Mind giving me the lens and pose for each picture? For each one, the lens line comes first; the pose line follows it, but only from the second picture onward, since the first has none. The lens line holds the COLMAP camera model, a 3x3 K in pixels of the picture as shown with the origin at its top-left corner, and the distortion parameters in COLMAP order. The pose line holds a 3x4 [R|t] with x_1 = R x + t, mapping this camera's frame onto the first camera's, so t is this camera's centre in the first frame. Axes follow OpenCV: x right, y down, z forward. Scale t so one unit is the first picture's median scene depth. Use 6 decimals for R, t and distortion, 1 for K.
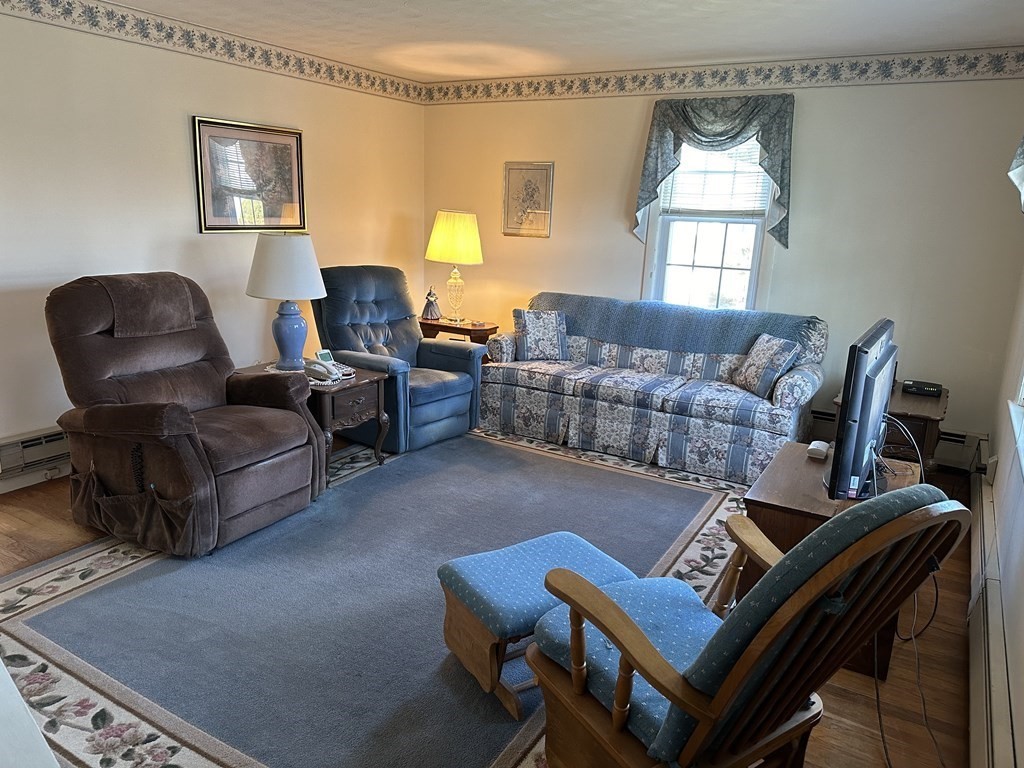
lens RADIAL K [[718.1, 0, 507.9], [0, 718.1, 386.2], [0, 0, 1]] dist [0.062529, -0.066045]
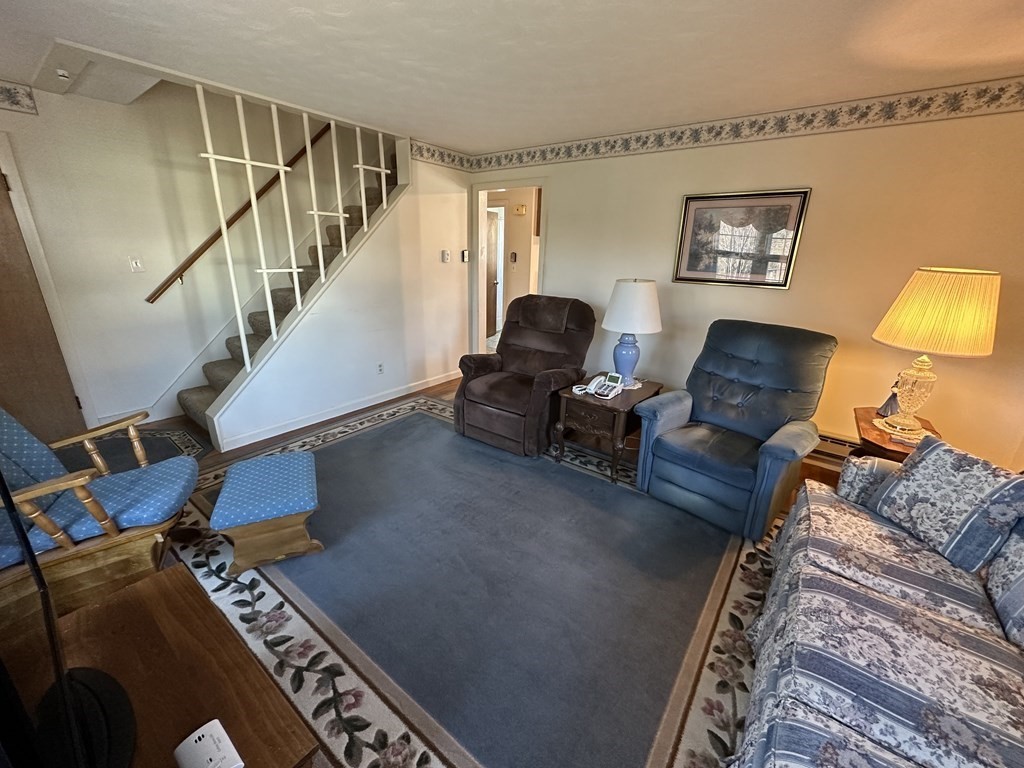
lens RADIAL K [[407.9, 0, 505.6], [0, 407.9, 378.1], [0, 0, 1]] dist [-0.002224, 0.000472]
pose [[-0.115597, 0.262842, -0.957889, 0.402188], [-0.268389, 0.920219, 0.284894, -0.174746], [0.956350, 0.290020, -0.035831, 0.761322]]
